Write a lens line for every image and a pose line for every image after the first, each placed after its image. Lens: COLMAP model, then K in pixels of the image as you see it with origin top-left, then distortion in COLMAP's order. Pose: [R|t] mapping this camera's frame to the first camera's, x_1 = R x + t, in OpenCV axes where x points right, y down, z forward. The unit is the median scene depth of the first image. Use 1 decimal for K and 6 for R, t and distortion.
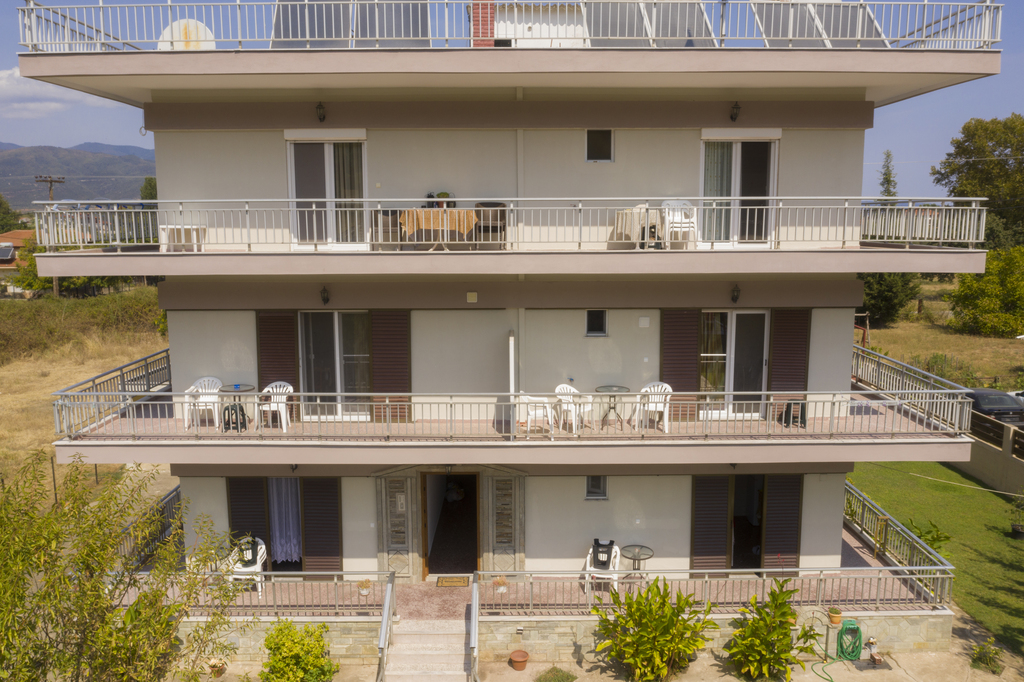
lens RADIAL K [[804.9, 0, 512.0], [0, 804.9, 341.0], [0, 0, 1]] dist [-0.047040, -0.002544]
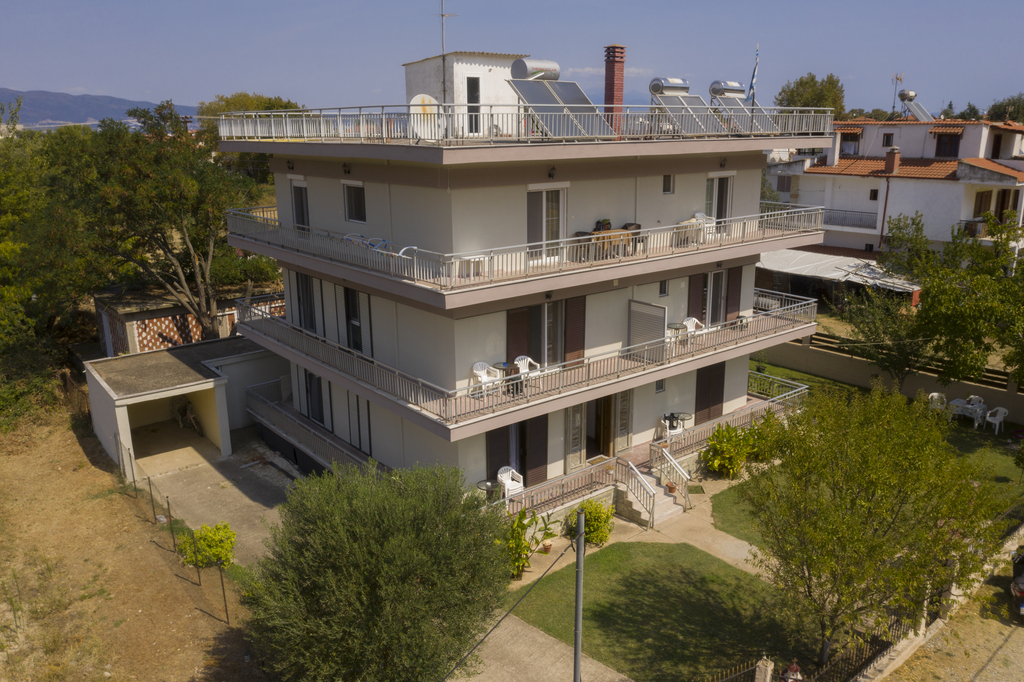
lens RADIAL K [[804.9, 0, 512.0], [0, 804.9, 341.0], [0, 0, 1]] dist [-0.047040, -0.002544]
pose [[0.777955, -0.166988, 0.605723, -1.204394], [0.105489, 0.985065, 0.136082, -0.180293], [-0.619401, -0.041969, 0.783952, -0.133539]]
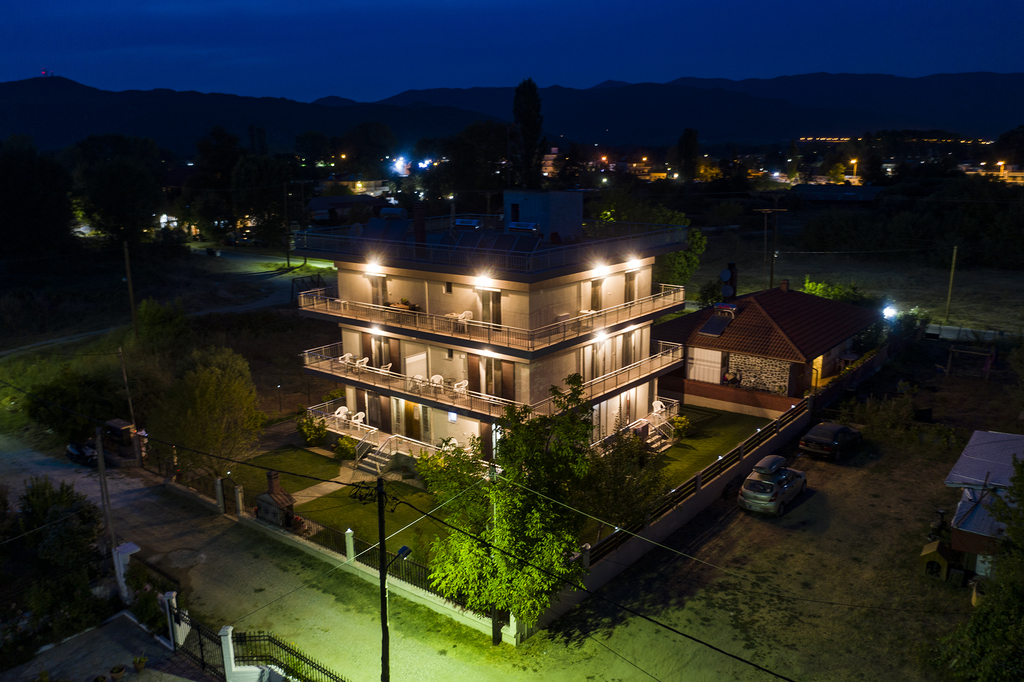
lens RADIAL K [[804.9, 0, 512.0], [0, 804.9, 341.0], [0, 0, 1]] dist [-0.047040, -0.002544]
pose [[0.779288, 0.142870, -0.610163, 1.860254], [-0.092194, 0.989208, 0.113875, -0.382800], [0.619848, -0.032488, 0.784049, -0.915756]]
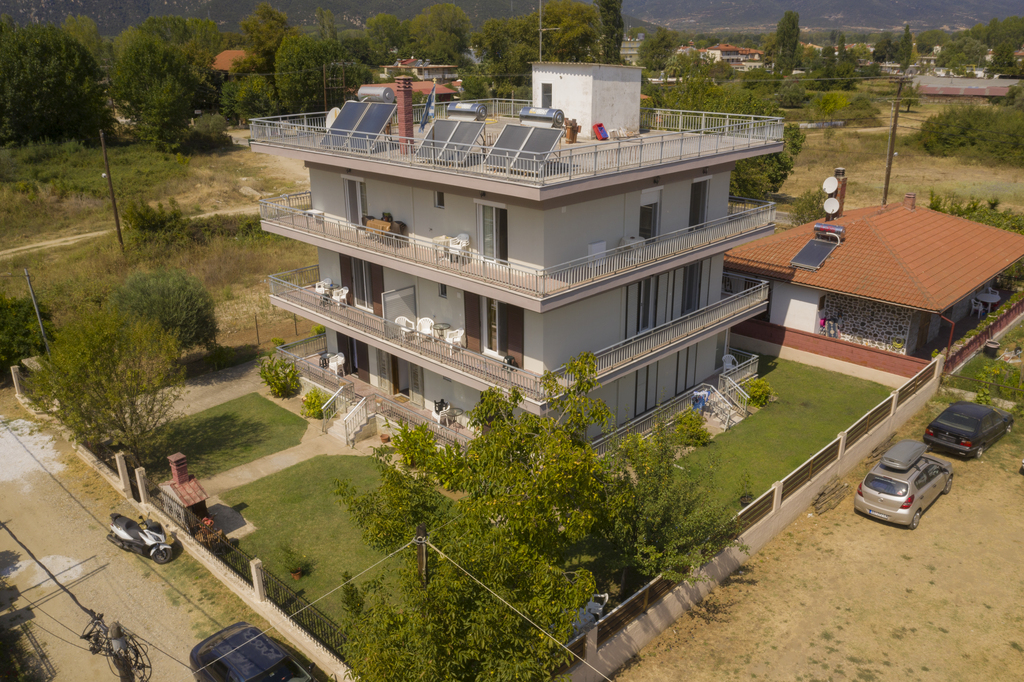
lens RADIAL K [[804.9, 0, 512.0], [0, 804.9, 341.0], [0, 0, 1]] dist [-0.047040, -0.002544]
pose [[0.711399, 0.248282, -0.657470, 1.522012], [-0.106107, 0.962738, 0.248751, -0.404356], [0.694732, -0.107199, 0.711235, -0.252517]]
